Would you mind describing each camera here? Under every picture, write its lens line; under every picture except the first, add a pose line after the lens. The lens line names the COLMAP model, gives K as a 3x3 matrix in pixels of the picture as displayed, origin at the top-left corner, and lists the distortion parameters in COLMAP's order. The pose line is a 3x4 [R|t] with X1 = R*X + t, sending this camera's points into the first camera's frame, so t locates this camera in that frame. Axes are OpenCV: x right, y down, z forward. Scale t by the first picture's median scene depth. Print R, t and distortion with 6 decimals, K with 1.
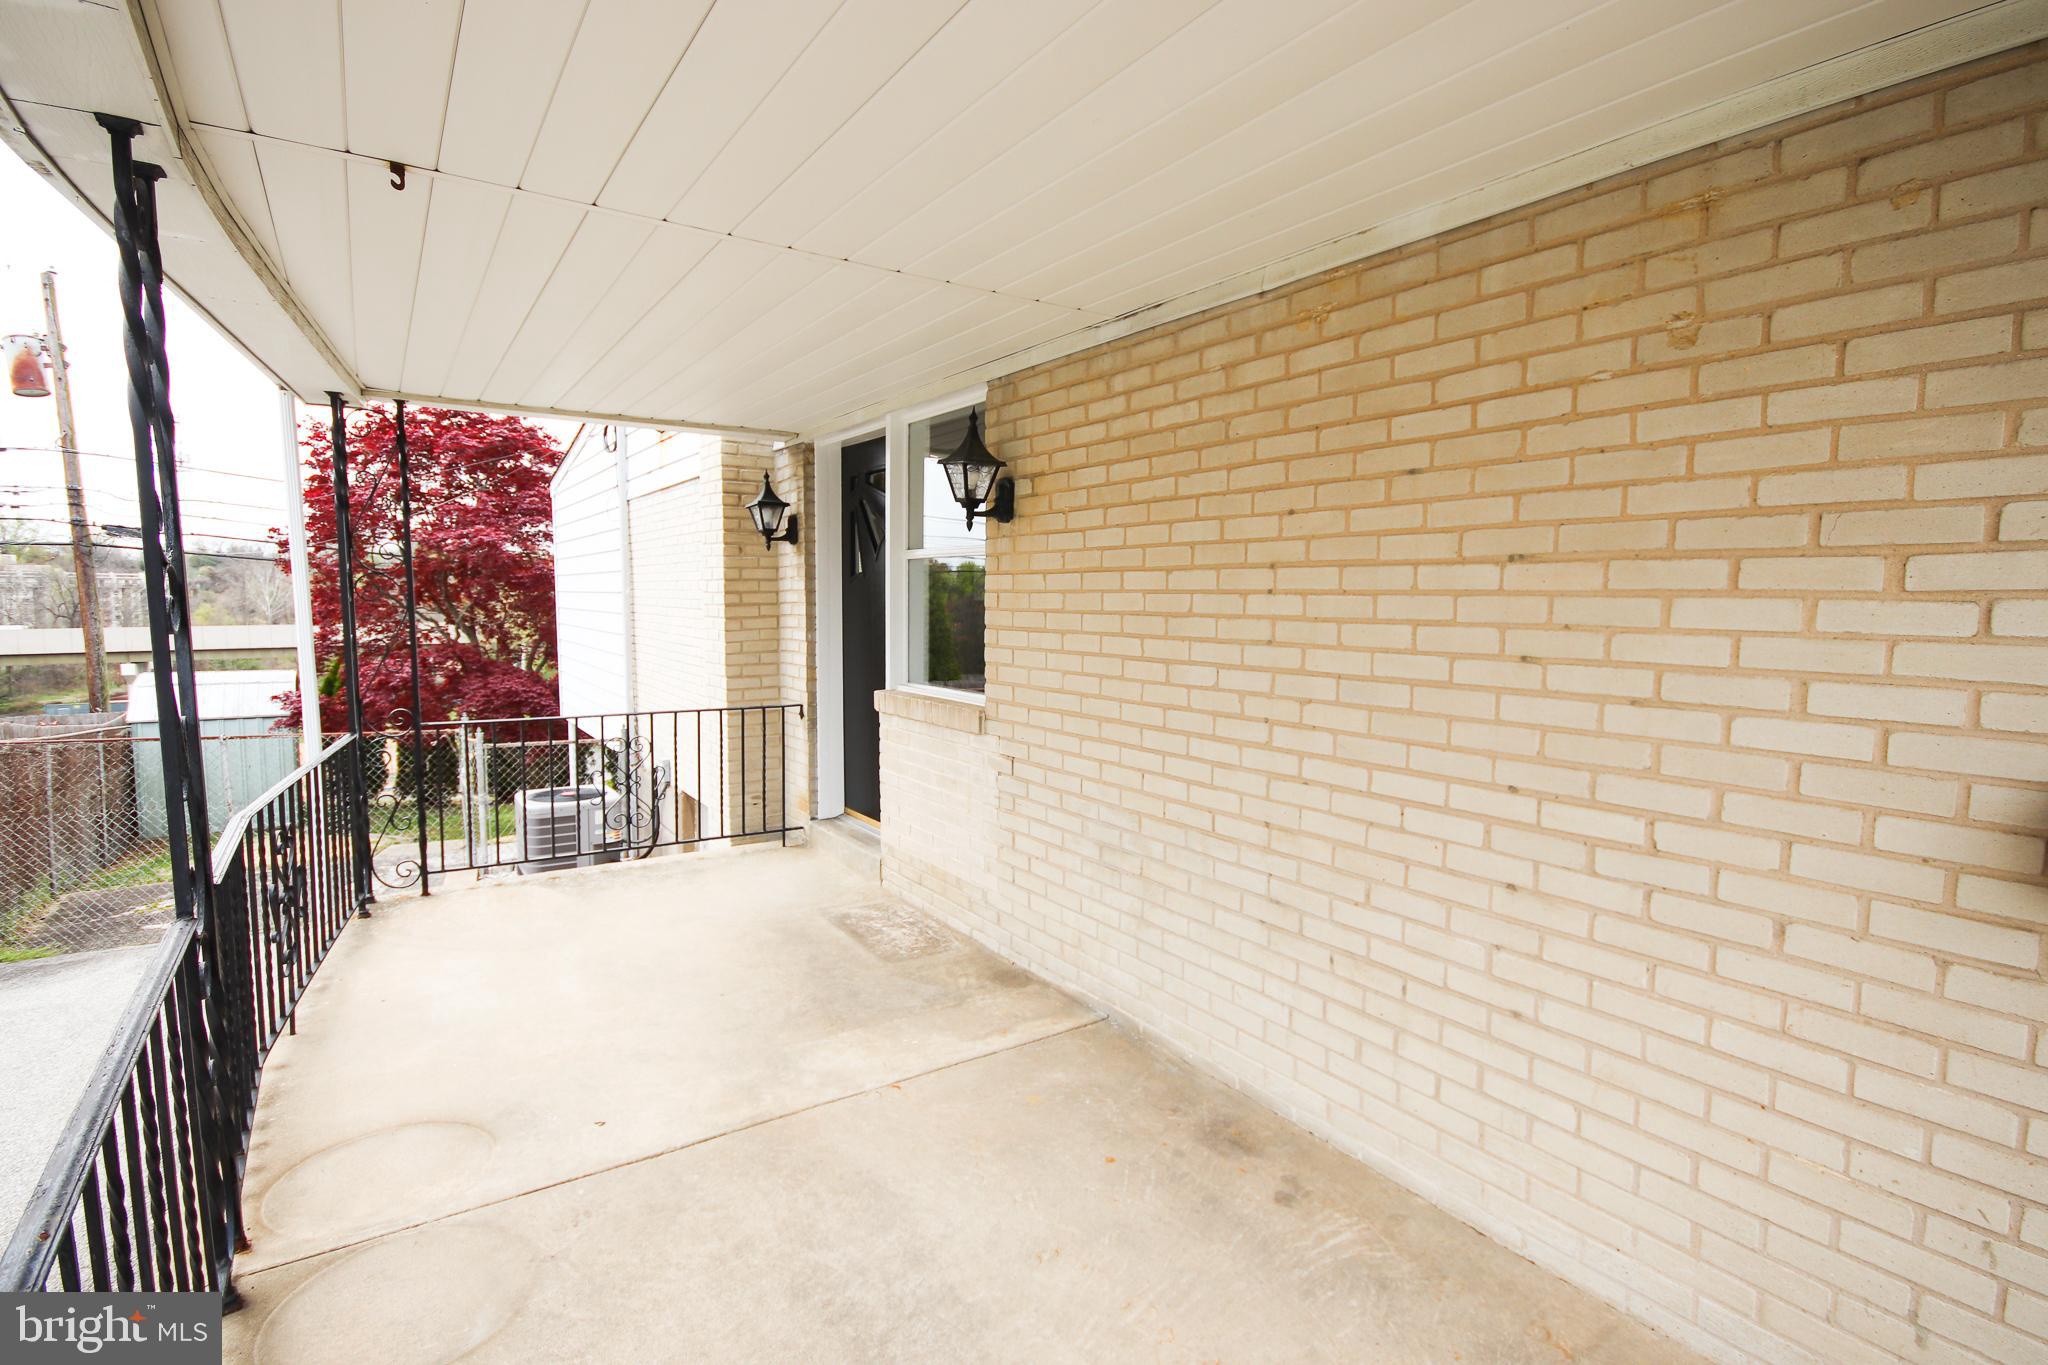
lens RADIAL K [[986.2, 0, 1024.0], [0, 986.2, 682.5], [0, 0, 1]] dist [0.000339, -0.001063]
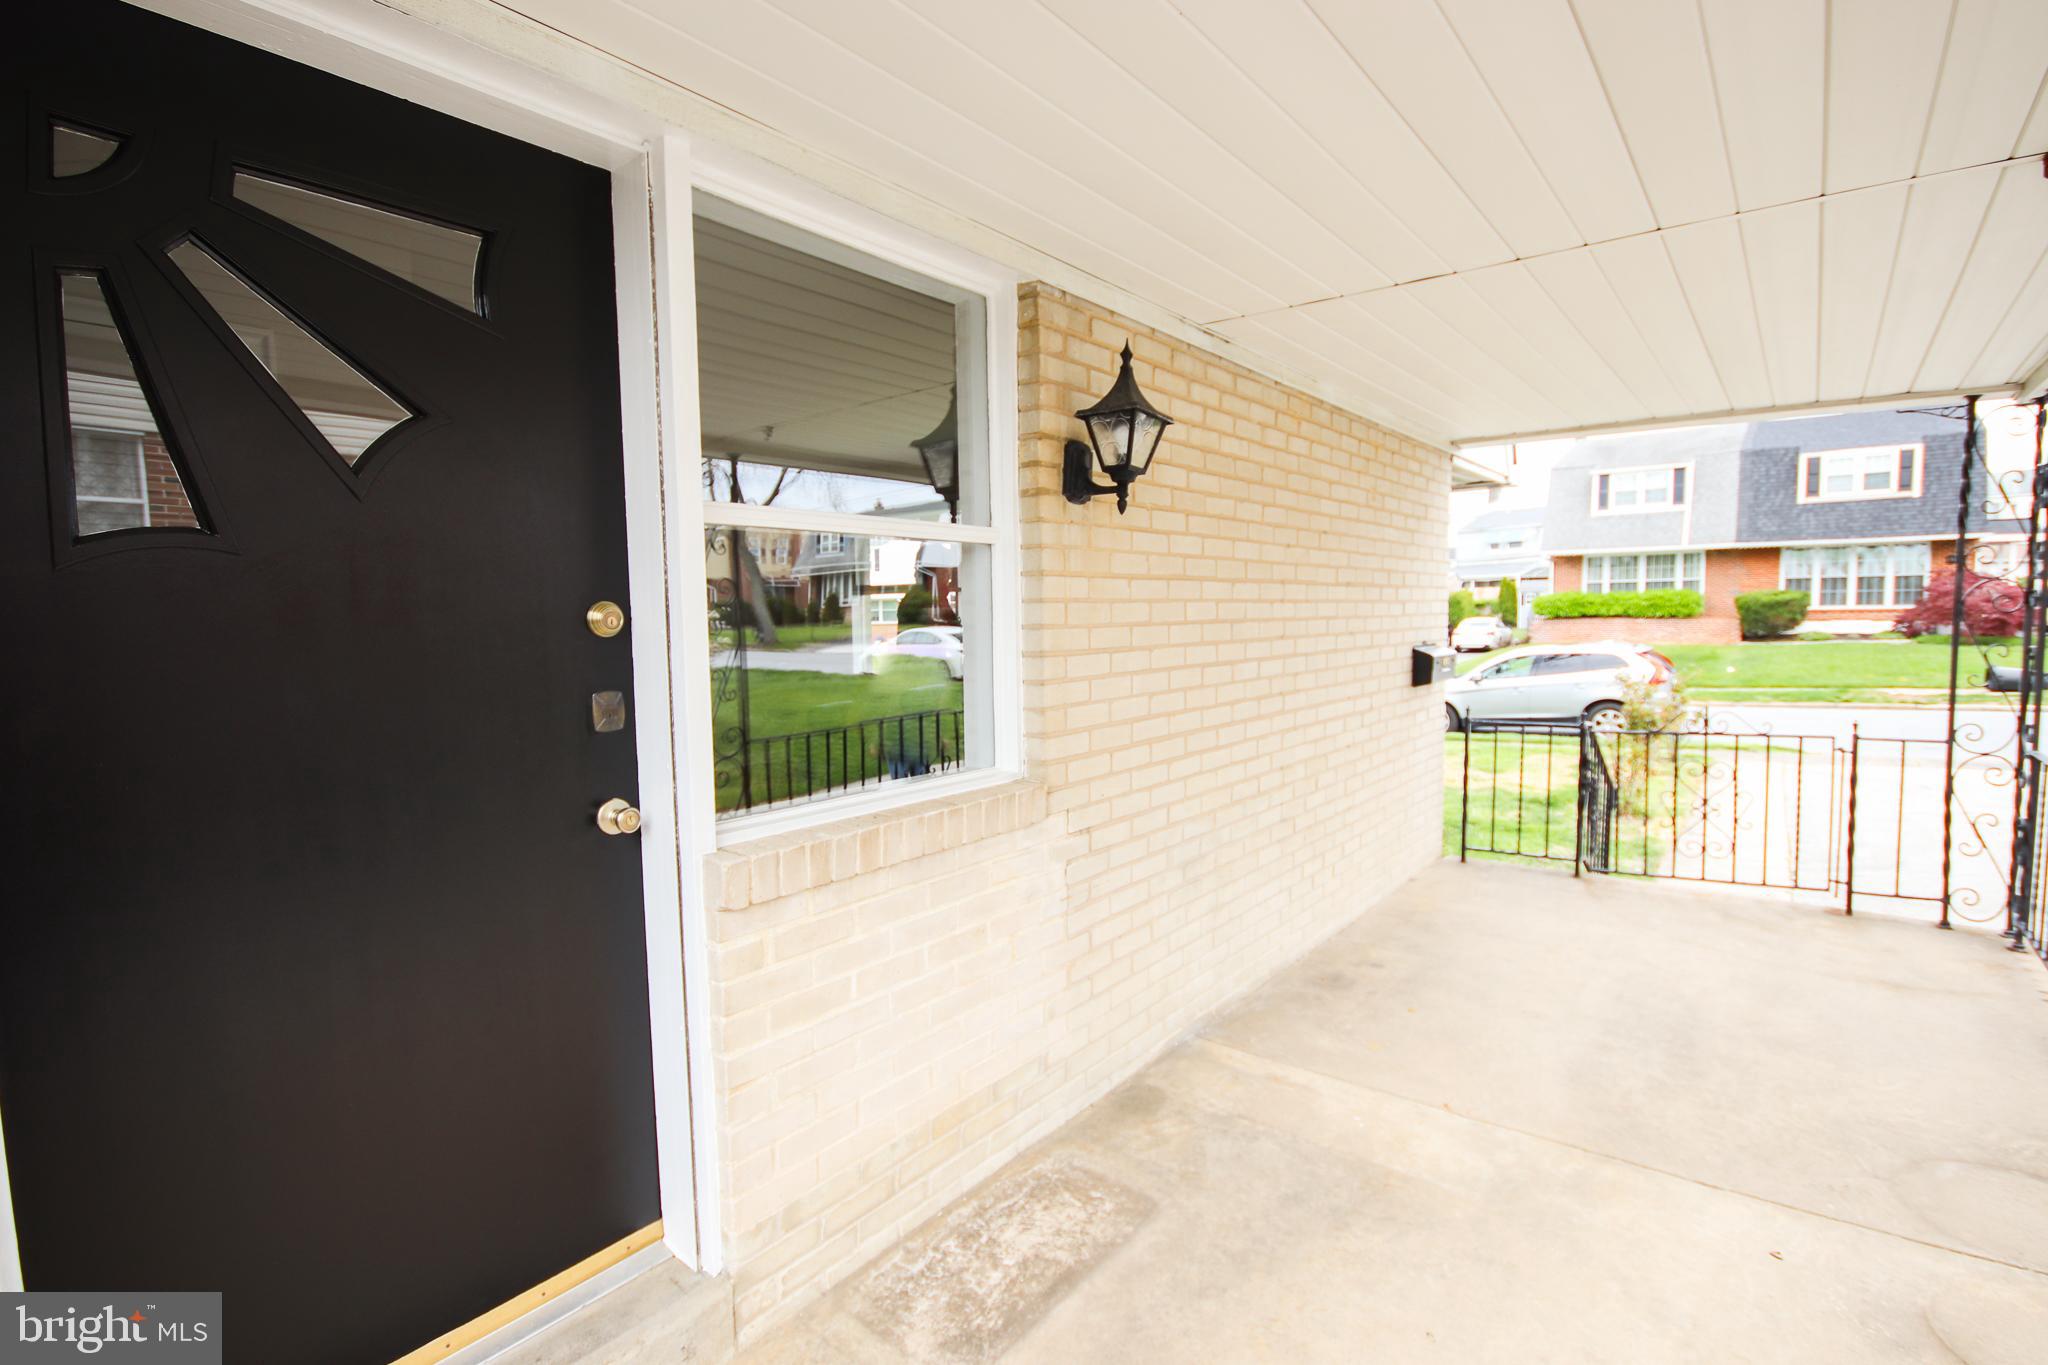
lens RADIAL K [[982.3, 0, 1028.1], [0, 982.3, 690.6], [0, 0, 1]] dist [-0.002254, -0.010270]
pose [[-0.310366, -0.075372, 0.947624, -0.552814], [0.098762, 0.988901, 0.111001, -0.089313], [-0.945473, 0.128040, -0.299478, 1.014877]]
